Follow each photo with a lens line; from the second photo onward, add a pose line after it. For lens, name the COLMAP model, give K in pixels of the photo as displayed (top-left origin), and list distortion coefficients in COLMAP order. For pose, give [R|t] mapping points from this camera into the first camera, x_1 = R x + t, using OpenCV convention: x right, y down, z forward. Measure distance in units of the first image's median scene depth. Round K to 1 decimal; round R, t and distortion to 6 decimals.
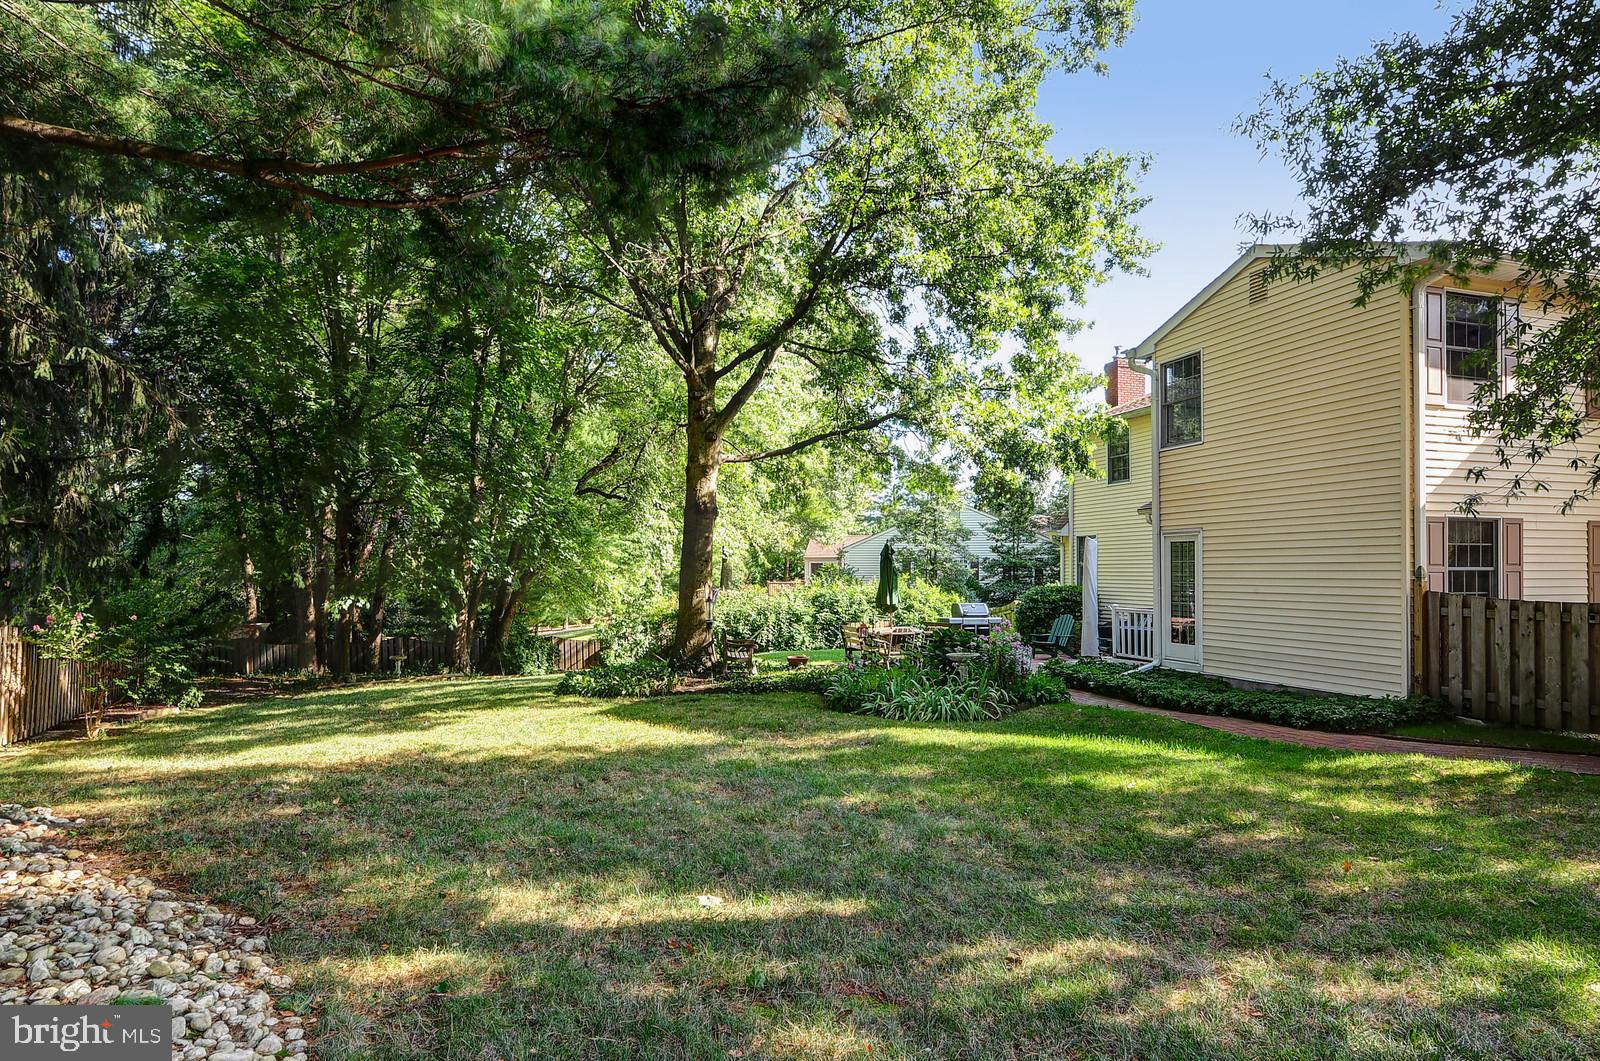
lens RADIAL K [[916.3, 0, 800.7], [0, 916.3, 569.9], [0, 0, 1]] dist [0.000336, 0.000266]
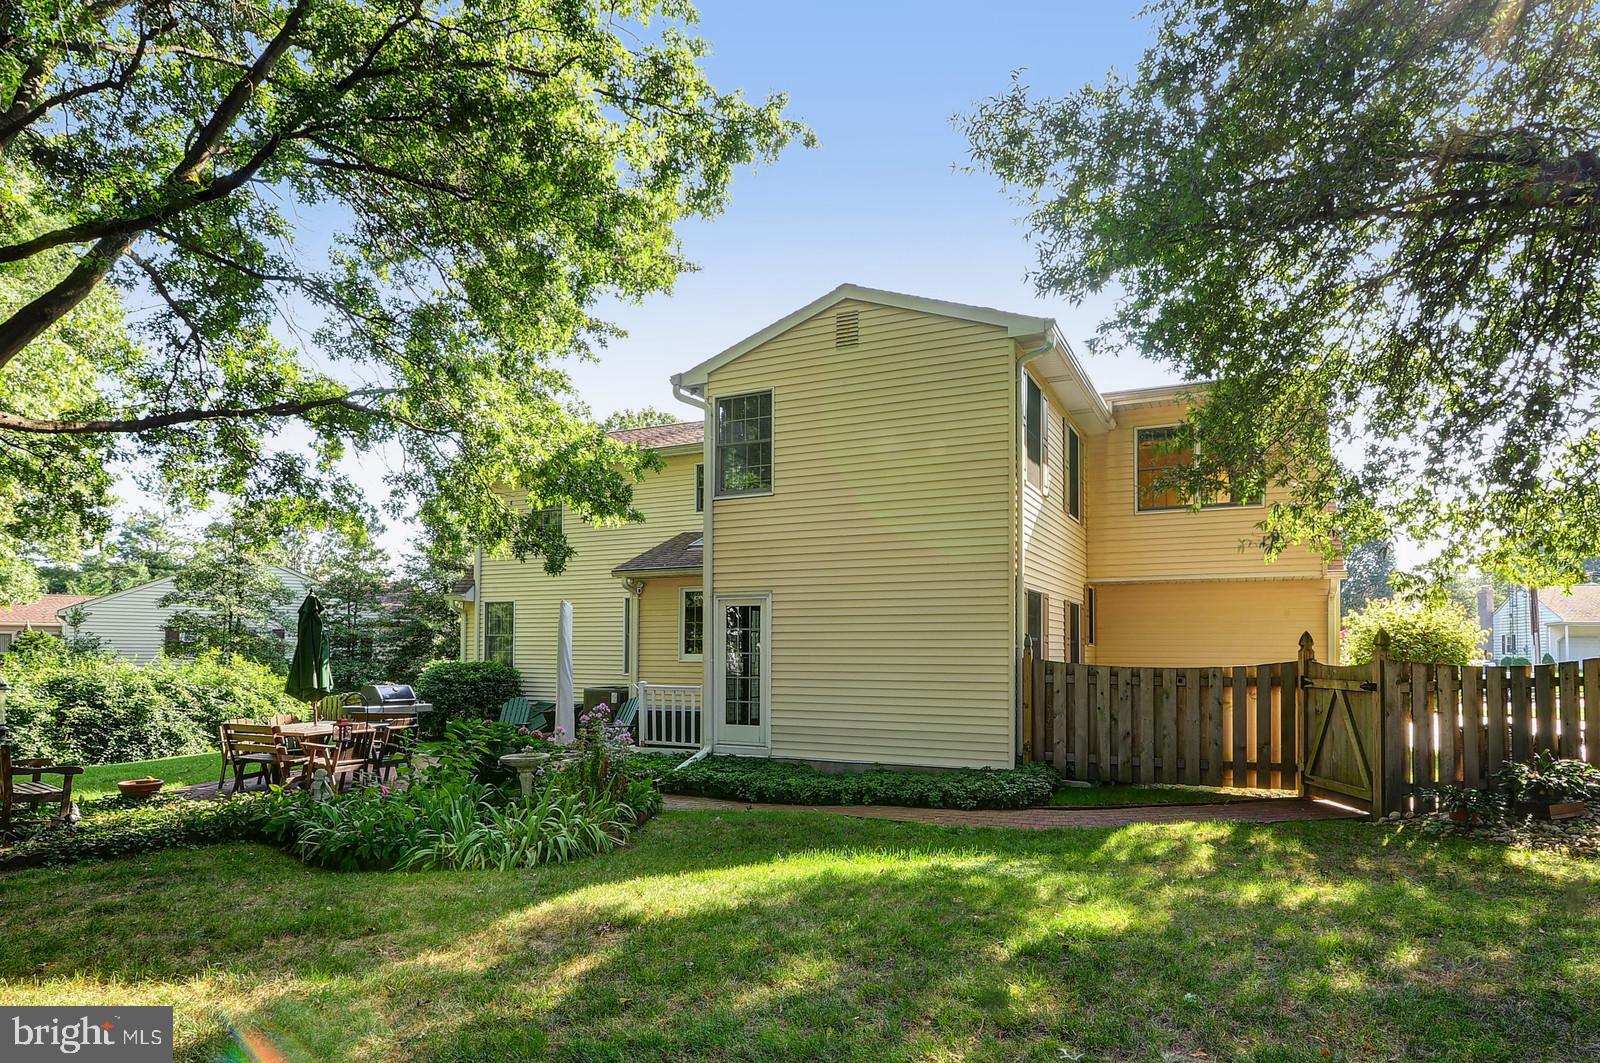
lens RADIAL K [[938.2, 0, 799.8], [0, 938.2, 631.2], [0, 0, 1]] dist [-0.001402, -0.000309]
pose [[0.689437, 0.023701, 0.723958, -0.186469], [-0.006229, 0.999622, -0.026795, 0.016090], [-0.724319, 0.013964, 0.689323, 0.353527]]
